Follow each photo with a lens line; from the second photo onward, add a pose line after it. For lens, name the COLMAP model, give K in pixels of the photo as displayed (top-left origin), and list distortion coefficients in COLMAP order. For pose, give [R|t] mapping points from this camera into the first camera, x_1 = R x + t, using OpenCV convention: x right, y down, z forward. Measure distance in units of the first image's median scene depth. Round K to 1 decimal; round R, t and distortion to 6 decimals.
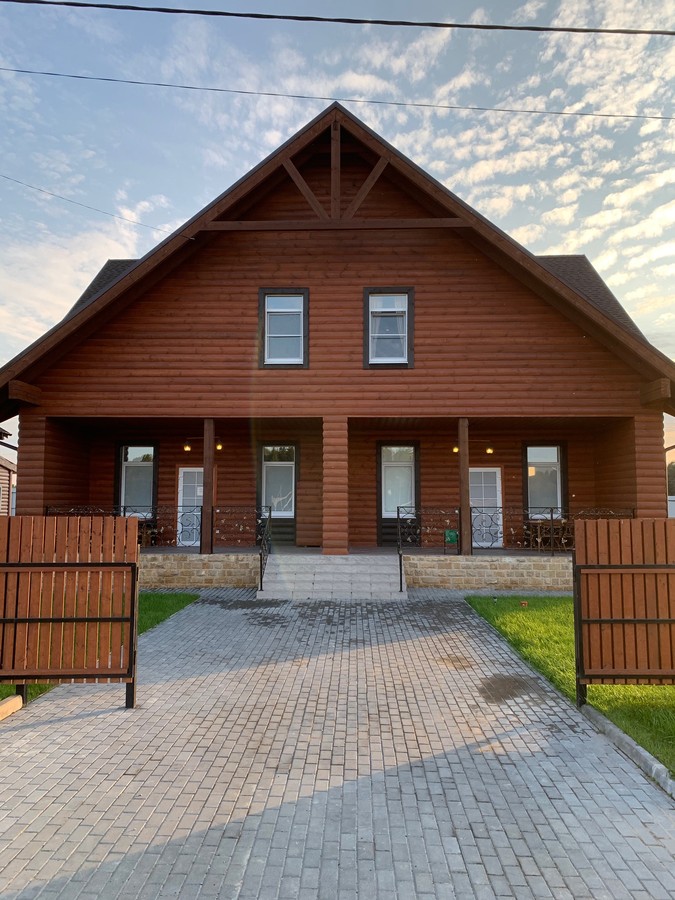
lens RADIAL K [[686.8, 0, 345.2], [0, 686.8, 449.5], [0, 0, 1]] dist [0.042979, -0.011446]
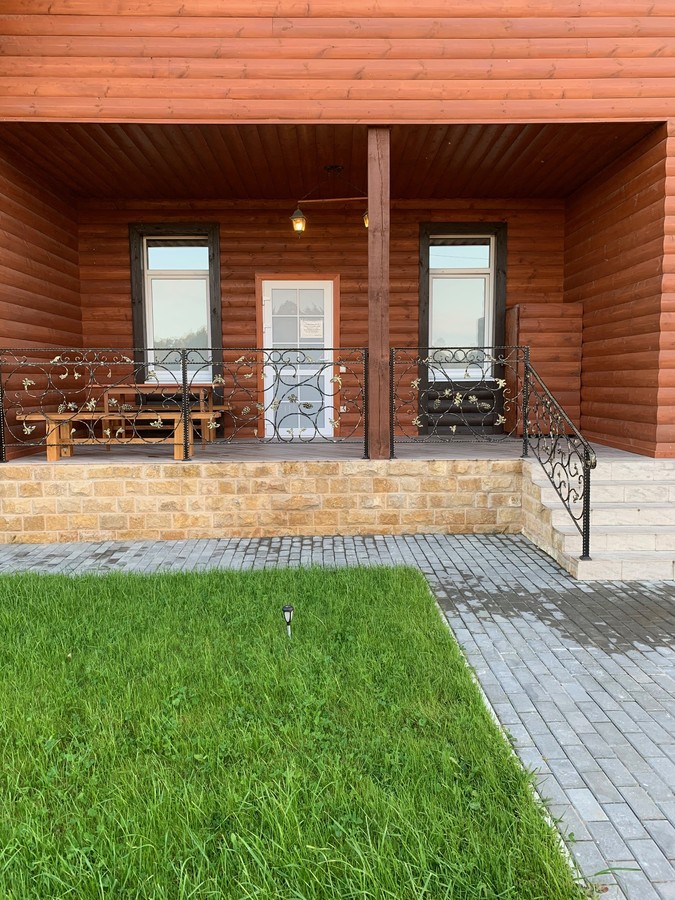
lens RADIAL K [[686.8, 0, 330.5], [0, 686.8, 452.8], [0, 0, 1]] dist [0.042979, -0.011446]
pose [[0.999137, -0.013063, 0.039441, -0.245746], [0.005883, 0.984207, 0.176926, 0.069601], [-0.041129, -0.176541, 0.983434, 0.564234]]
